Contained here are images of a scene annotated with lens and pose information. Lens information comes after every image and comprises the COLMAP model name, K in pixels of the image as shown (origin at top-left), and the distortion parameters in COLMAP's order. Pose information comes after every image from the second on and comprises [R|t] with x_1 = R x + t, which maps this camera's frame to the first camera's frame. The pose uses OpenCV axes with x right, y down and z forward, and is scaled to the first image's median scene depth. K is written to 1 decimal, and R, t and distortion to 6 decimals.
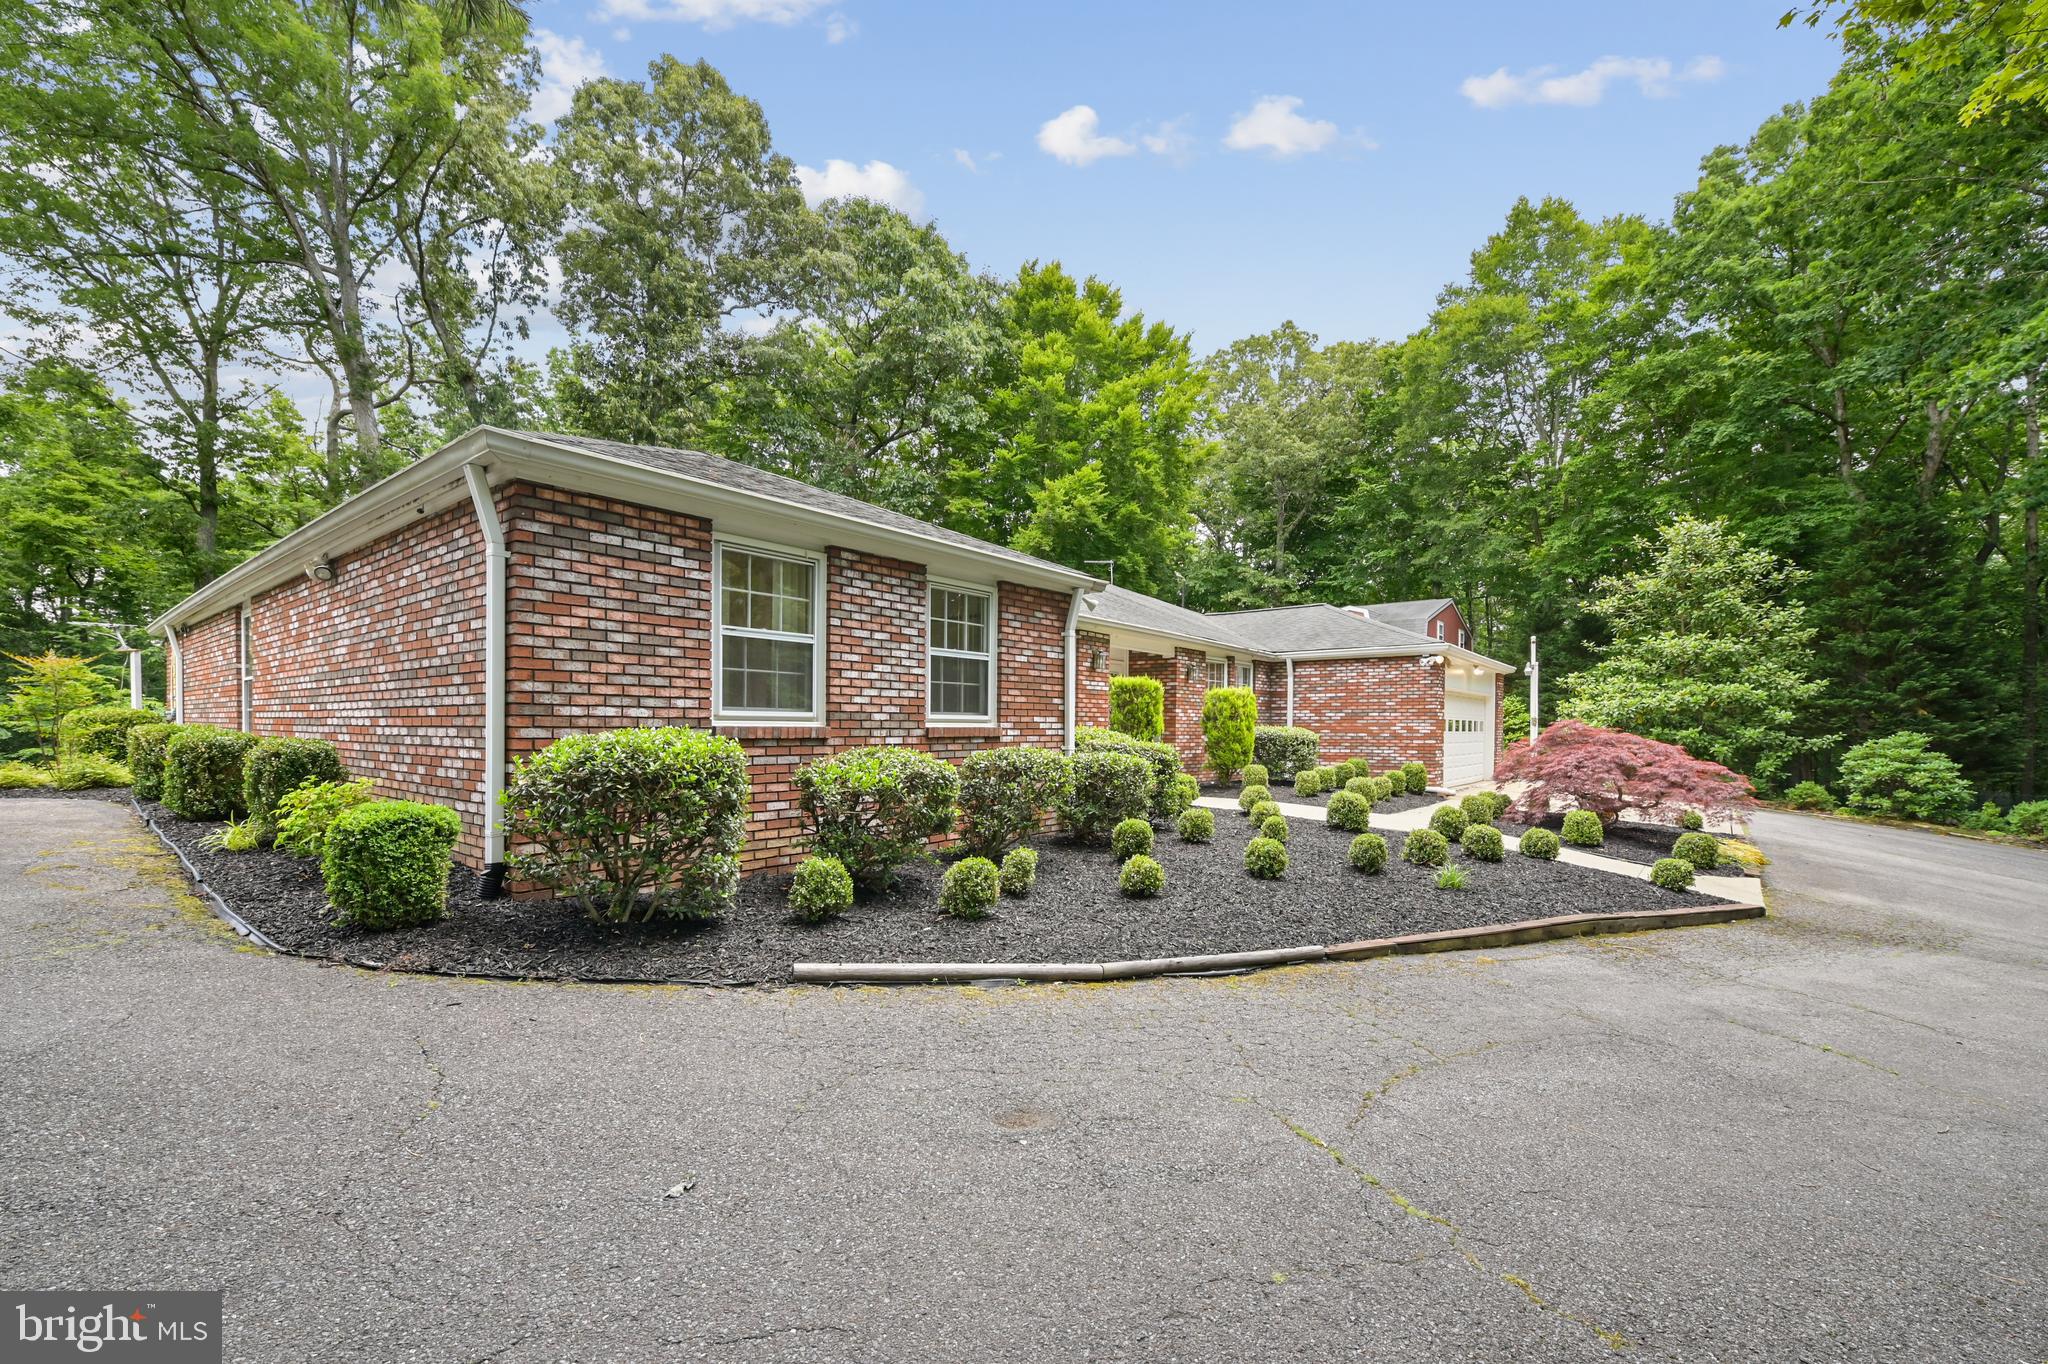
lens RADIAL K [[833.0, 0, 1061.3], [0, 833.0, 728.1], [0, 0, 1]] dist [-0.000105, -0.000006]
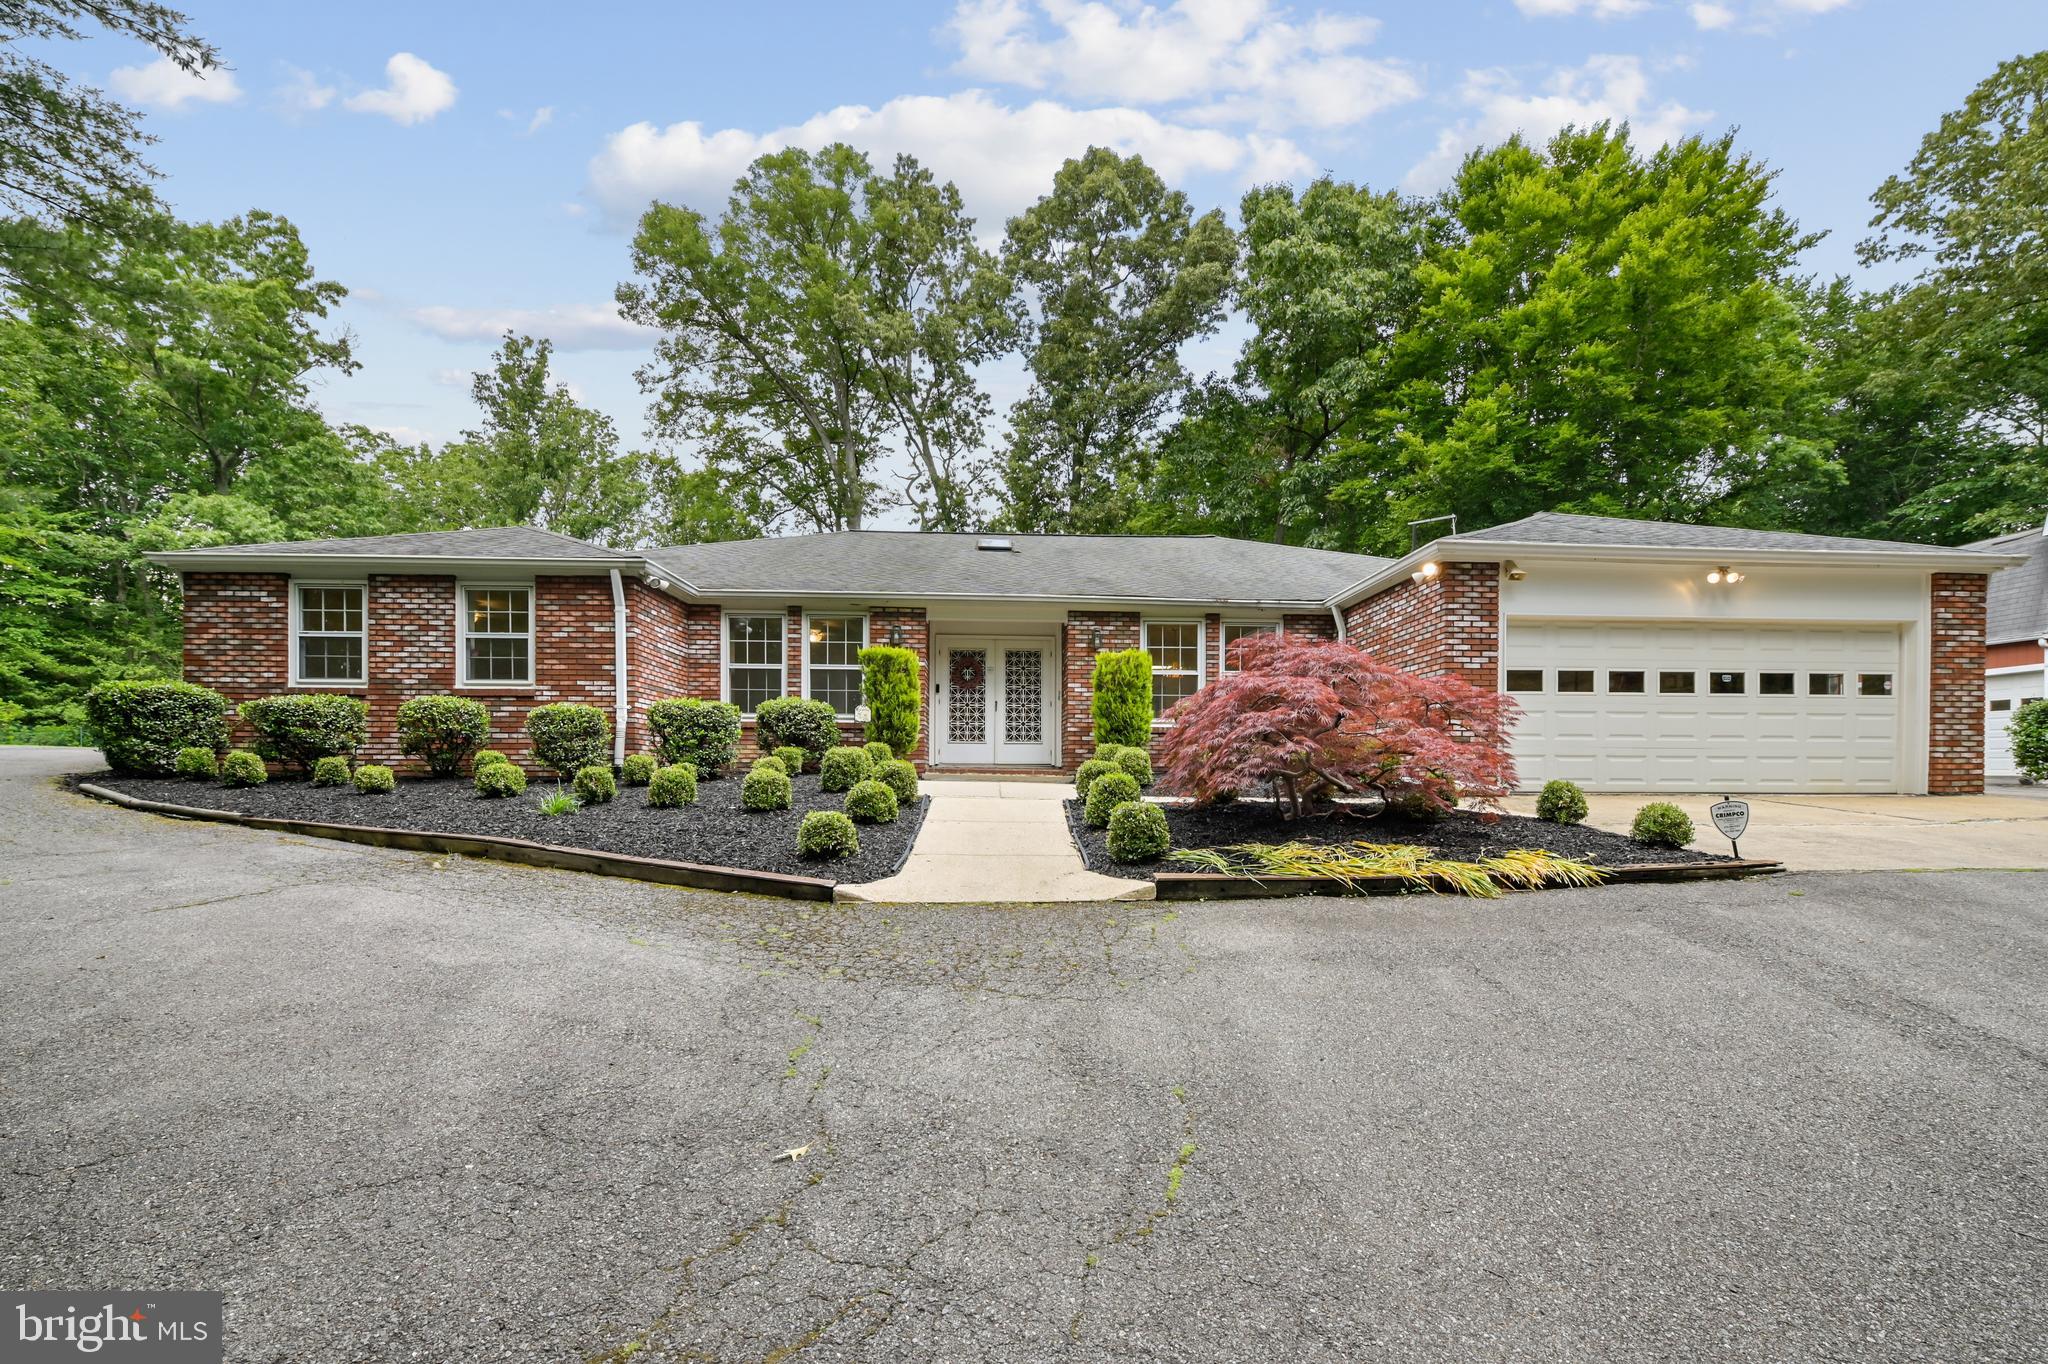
lens RADIAL K [[875.5, 0, 1038.5], [0, 875.5, 783.1], [0, 0, 1]] dist [-0.001917, -0.000439]
pose [[0.649971, -0.001821, -0.759957, 1.666360], [0.000487, 0.999998, -0.001981, 0.167974], [0.759959, 0.000917, 0.649971, 0.809964]]
